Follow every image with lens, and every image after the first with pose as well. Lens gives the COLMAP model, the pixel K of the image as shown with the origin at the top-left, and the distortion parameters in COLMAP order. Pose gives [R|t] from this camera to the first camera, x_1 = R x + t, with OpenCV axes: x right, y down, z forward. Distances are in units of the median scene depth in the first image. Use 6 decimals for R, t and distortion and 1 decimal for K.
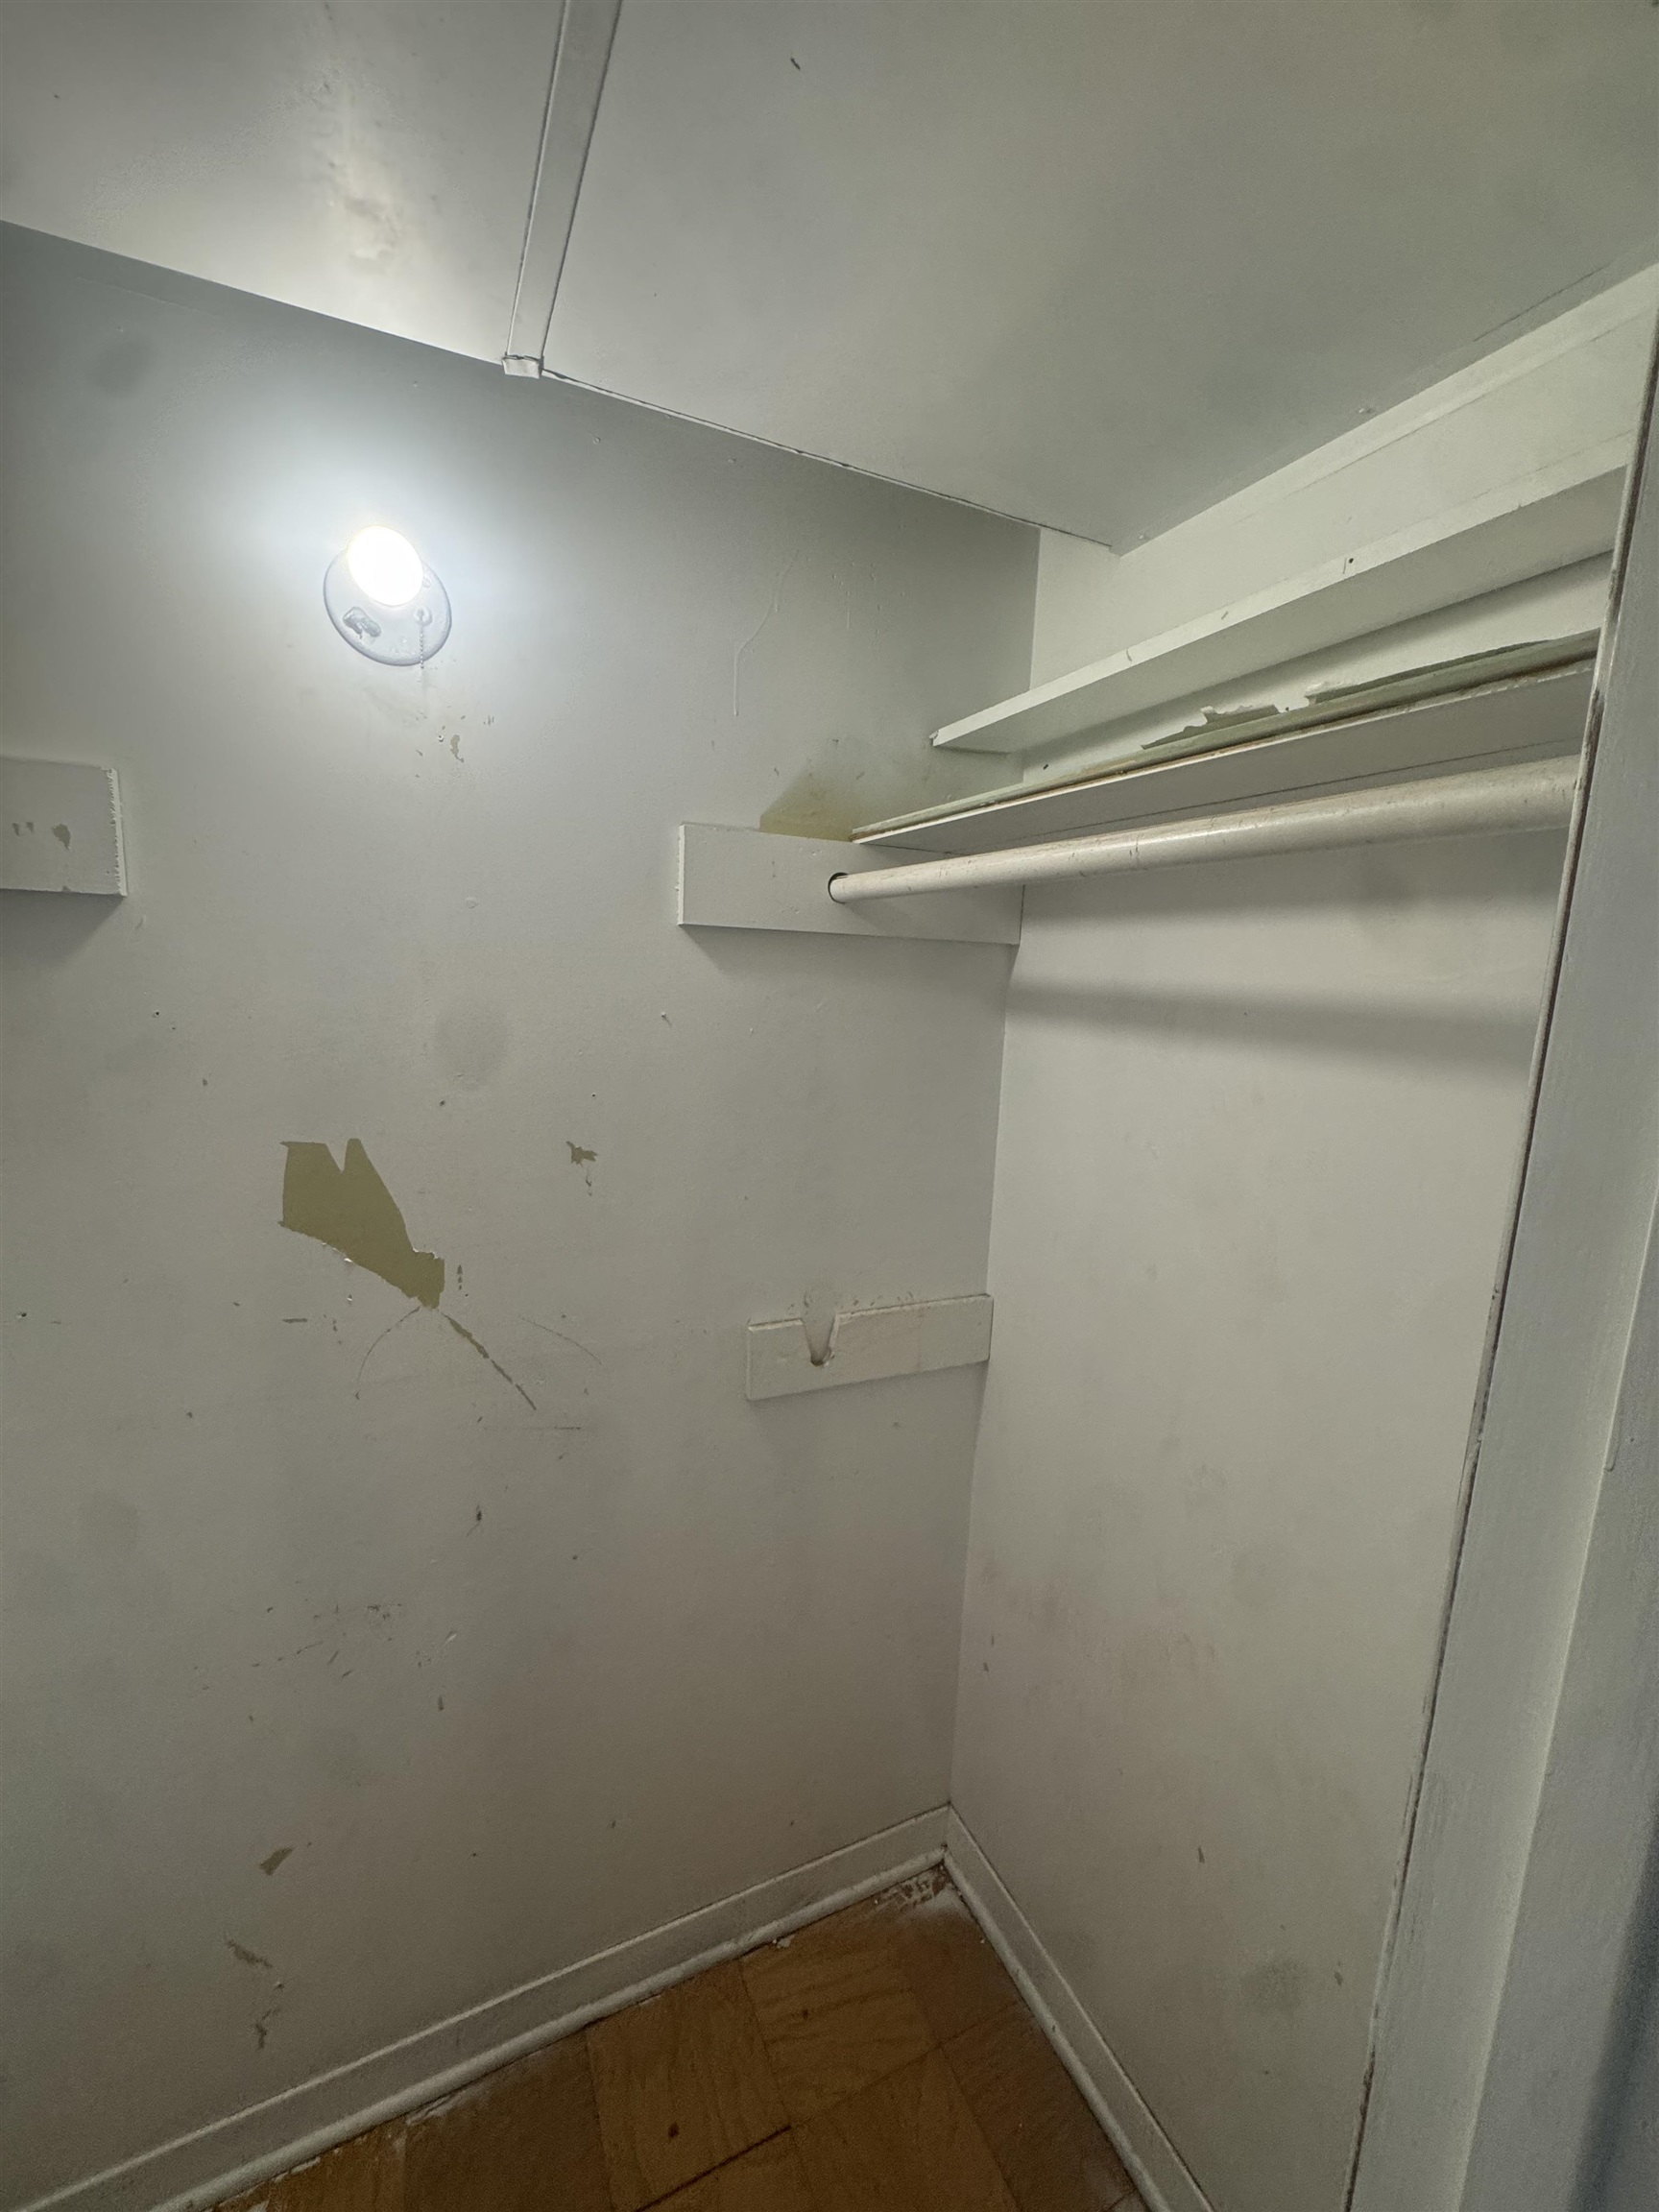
lens RADIAL K [[885.5, 0, 829.3], [0, 885.5, 1107.4], [0, 0, 1]] dist [-0.007030, 0.001201]
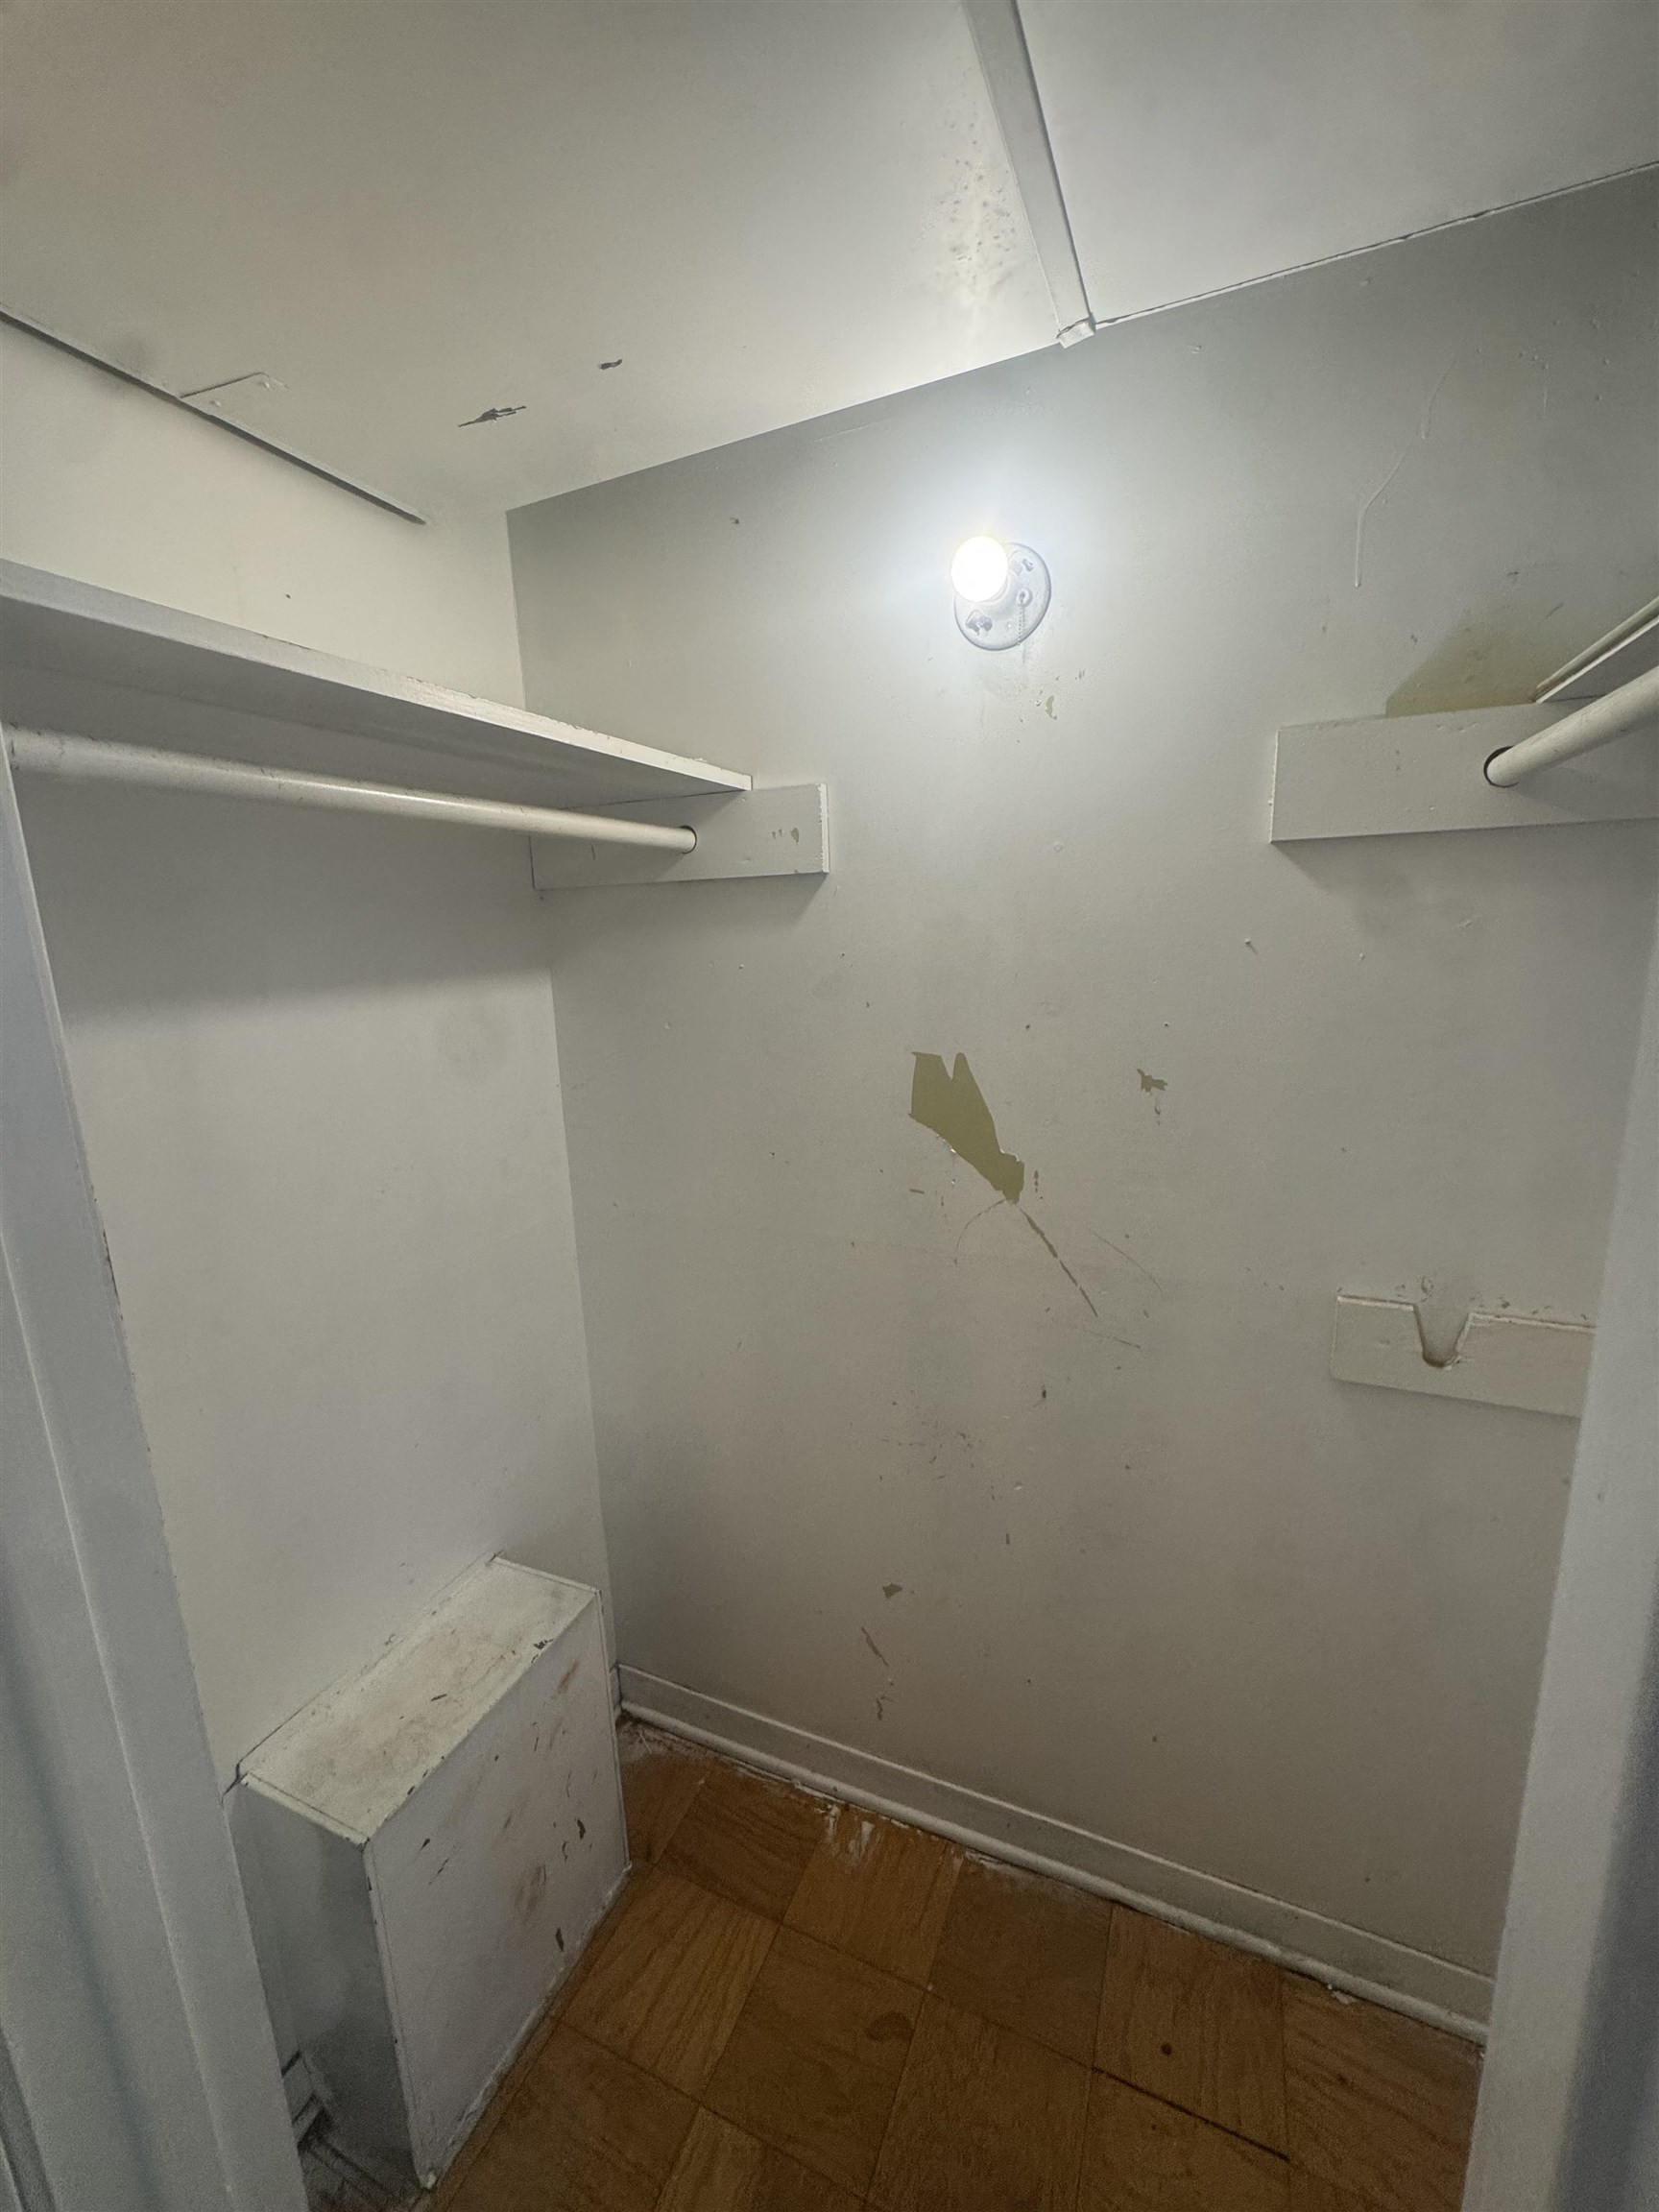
lens RADIAL K [[885.5, 0, 828.9], [0, 885.5, 1107.2], [0, 0, 1]] dist [-0.007030, 0.001201]
pose [[0.651513, 0.090388, -0.753233, 0.252082], [-0.055977, 0.995898, 0.071090, 0.029415], [0.756569, -0.004152, 0.653900, 0.046213]]
